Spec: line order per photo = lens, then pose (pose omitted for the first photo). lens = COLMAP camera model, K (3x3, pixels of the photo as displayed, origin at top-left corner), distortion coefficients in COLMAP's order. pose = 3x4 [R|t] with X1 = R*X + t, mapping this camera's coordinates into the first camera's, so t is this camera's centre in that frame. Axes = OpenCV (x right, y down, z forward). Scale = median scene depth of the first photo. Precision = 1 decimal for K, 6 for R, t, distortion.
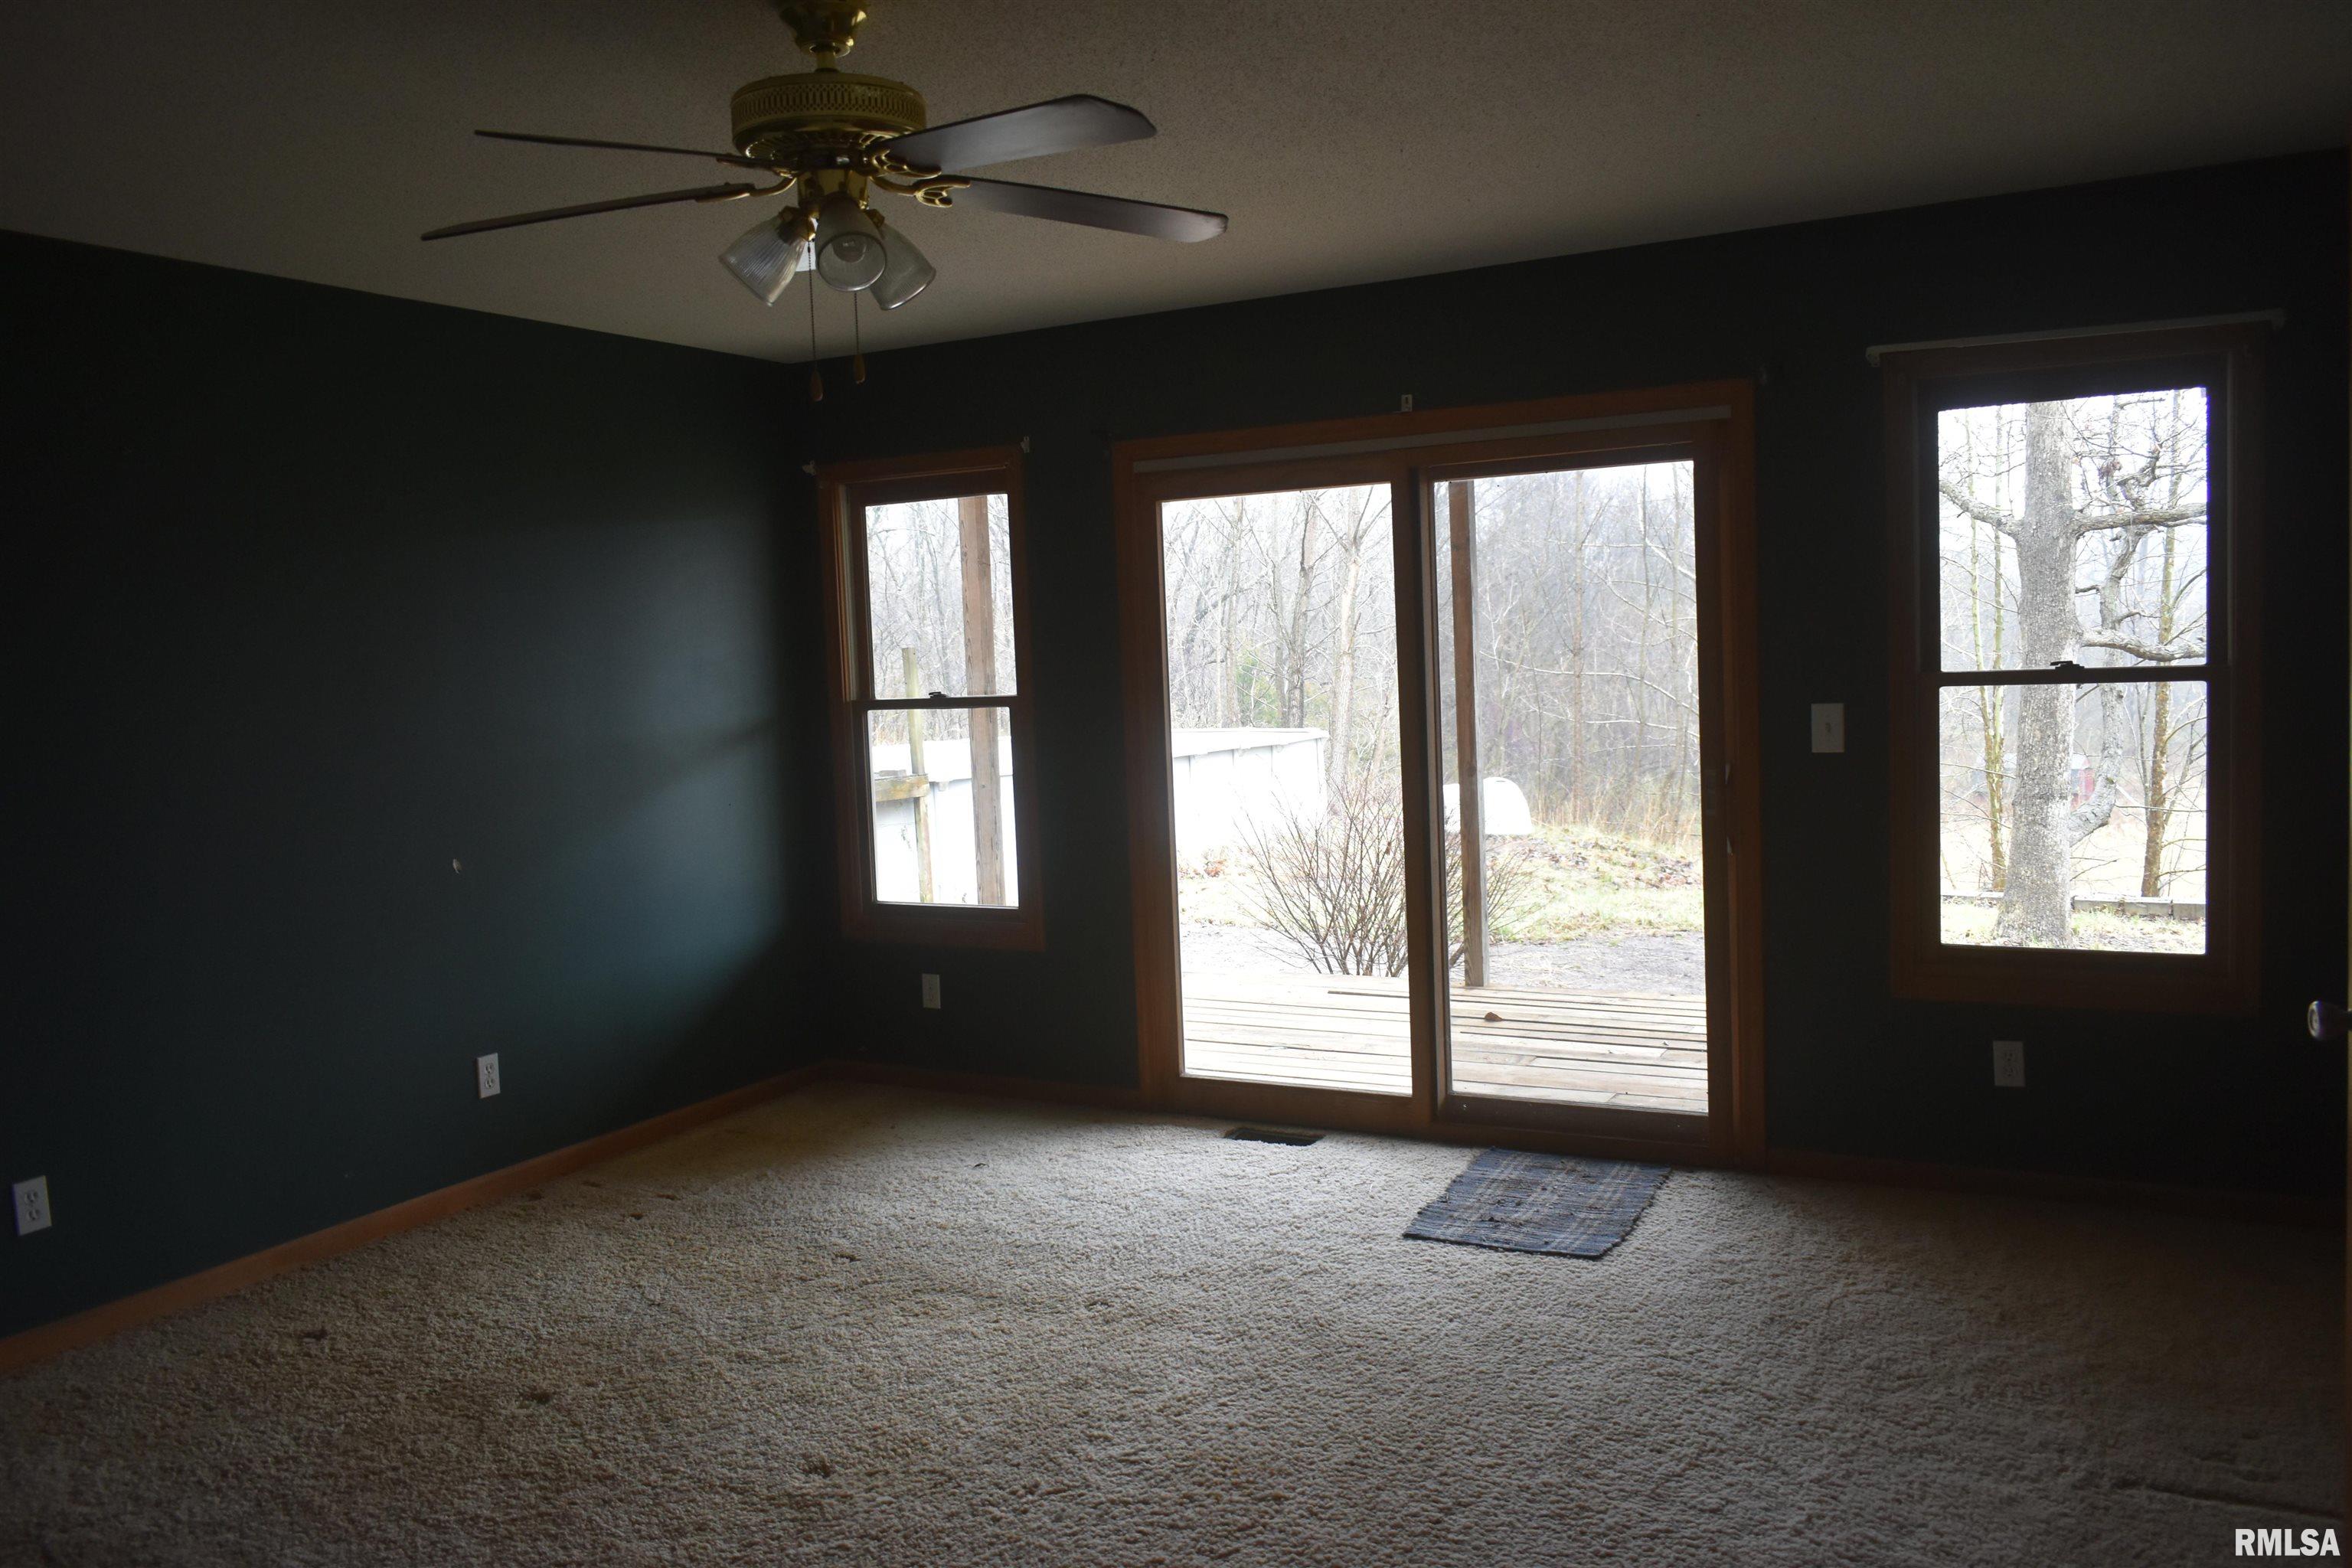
lens RADIAL K [[1819.0, 0, 1180.5], [0, 1819.0, 777.4], [0, 0, 1]] dist [-0.017919, 0.008739]
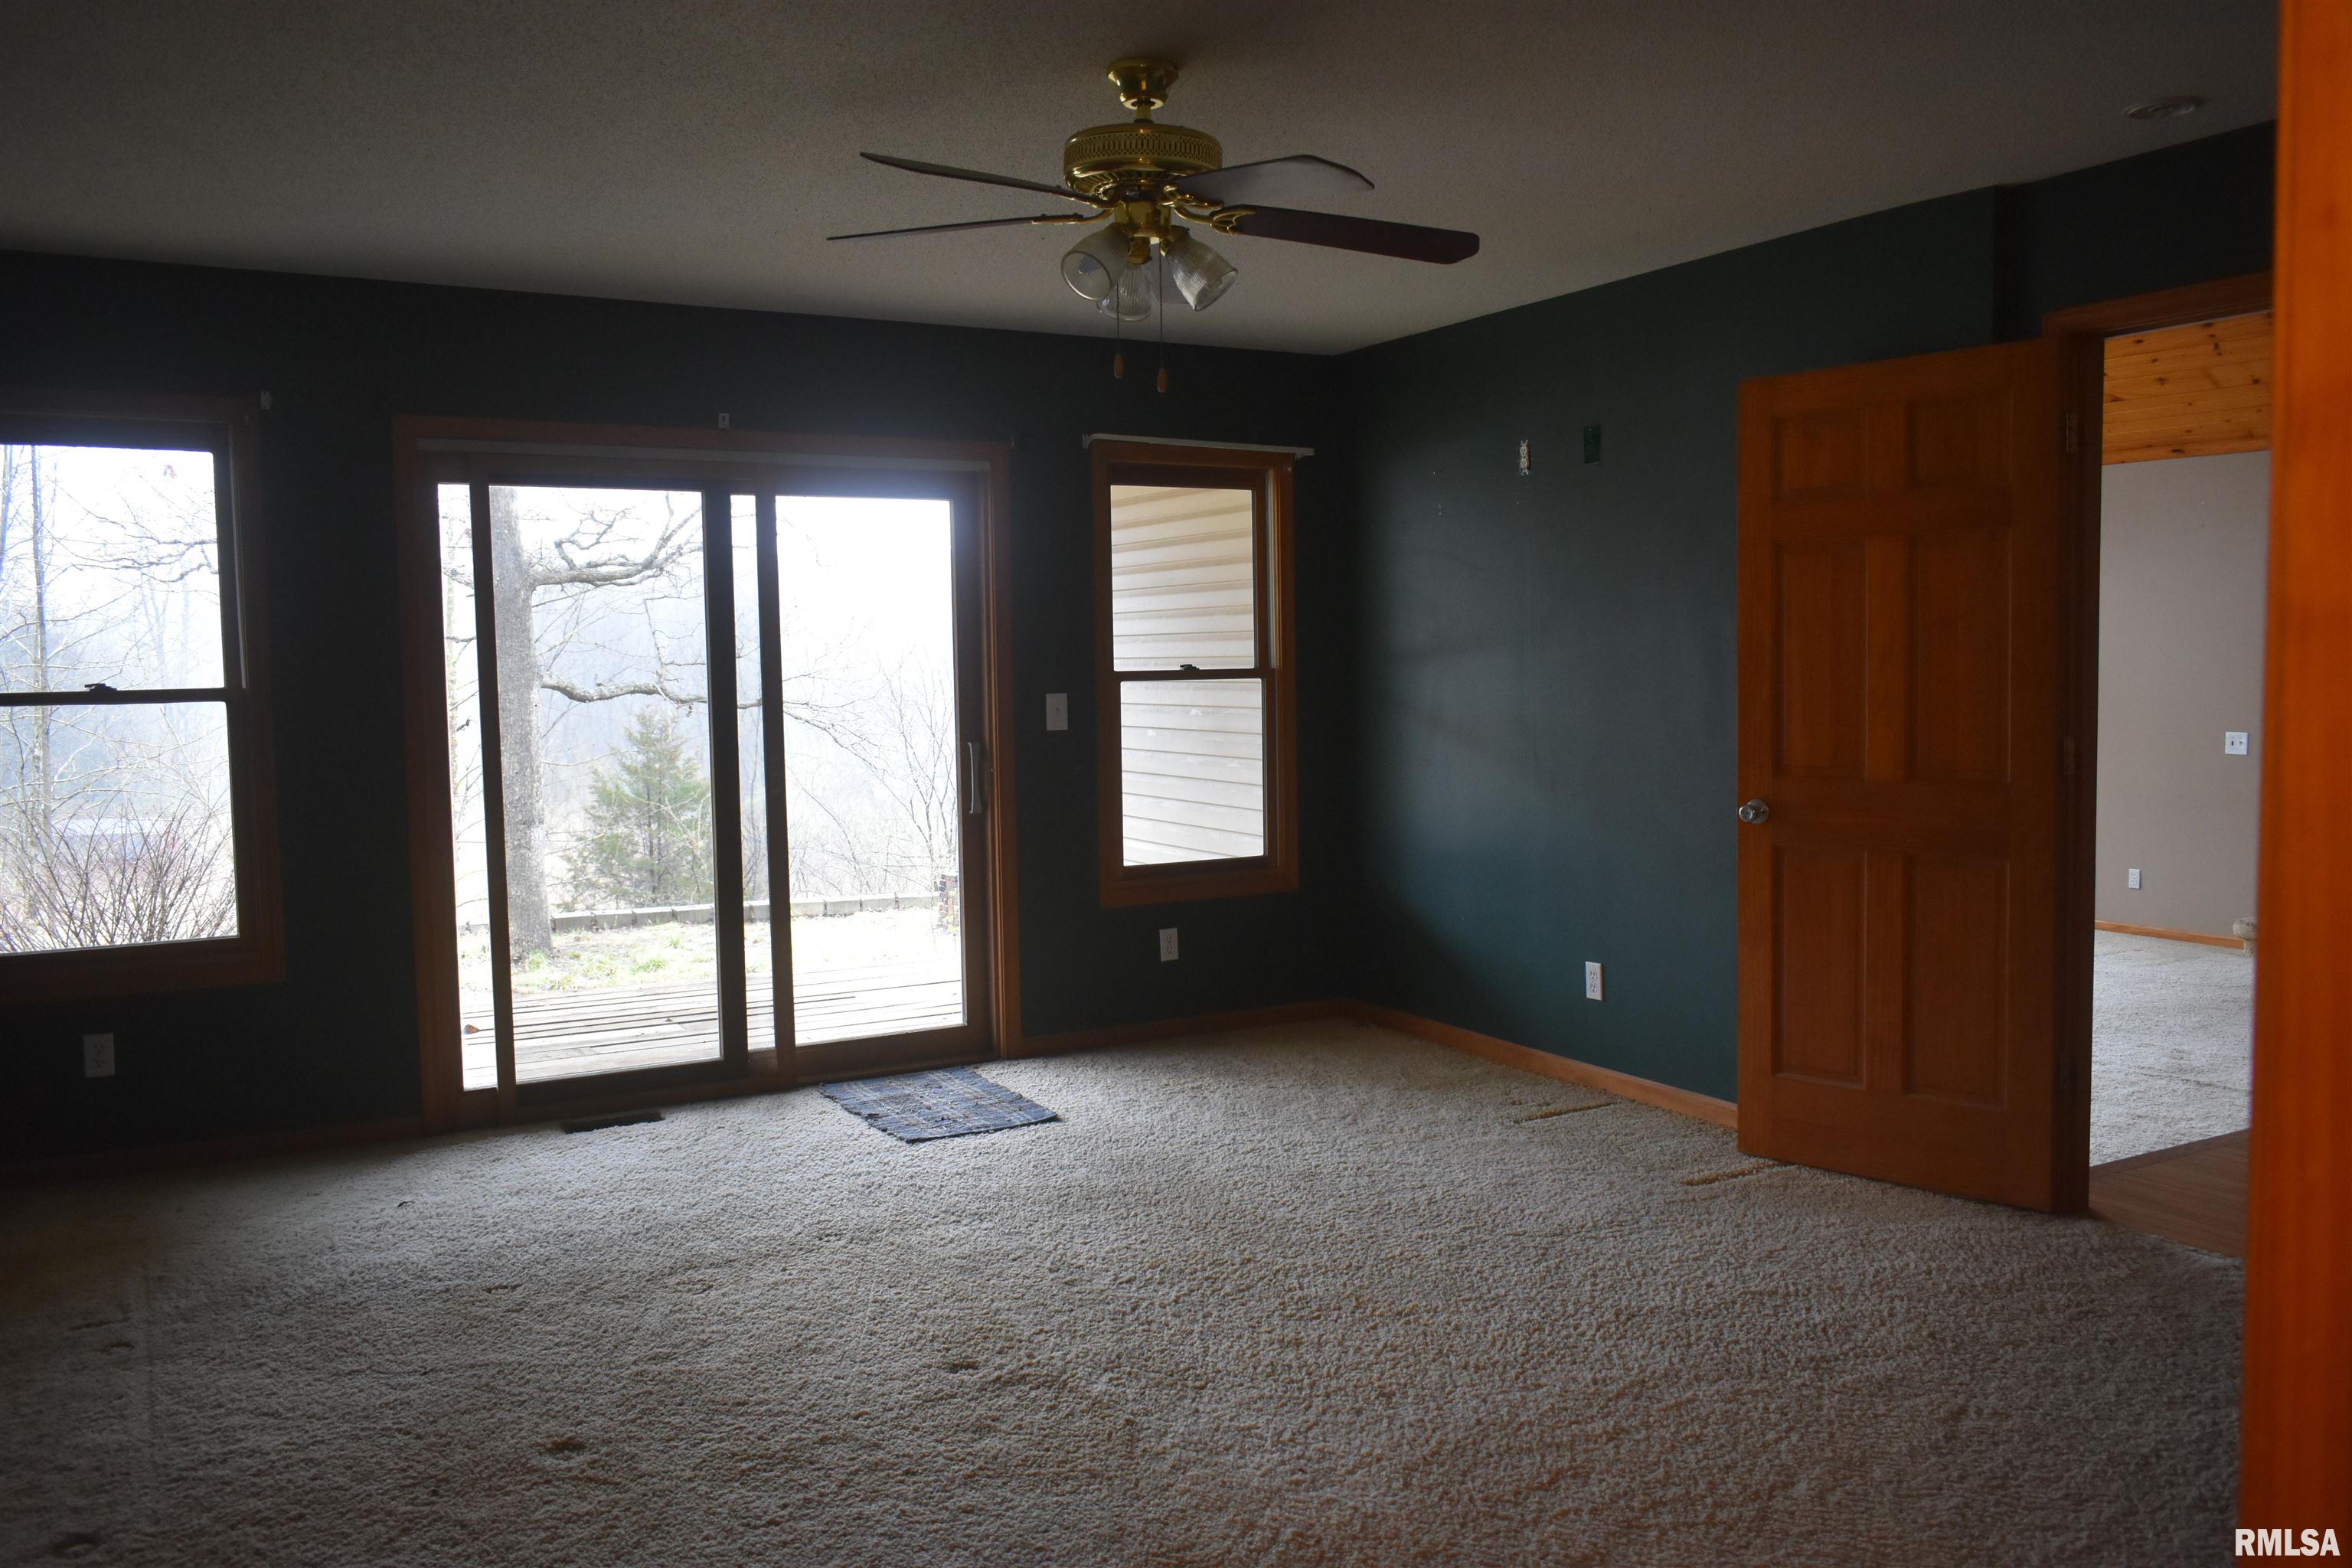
lens RADIAL K [[1819.0, 0, 1180.5], [0, 1819.0, 777.4], [0, 0, 1]] dist [-0.017919, 0.008739]
pose [[0.529860, -0.024553, 0.847730, -0.754025], [0.055091, 0.998466, -0.005515, 0.034406], [-0.846294, 0.049625, 0.530400, 0.221643]]
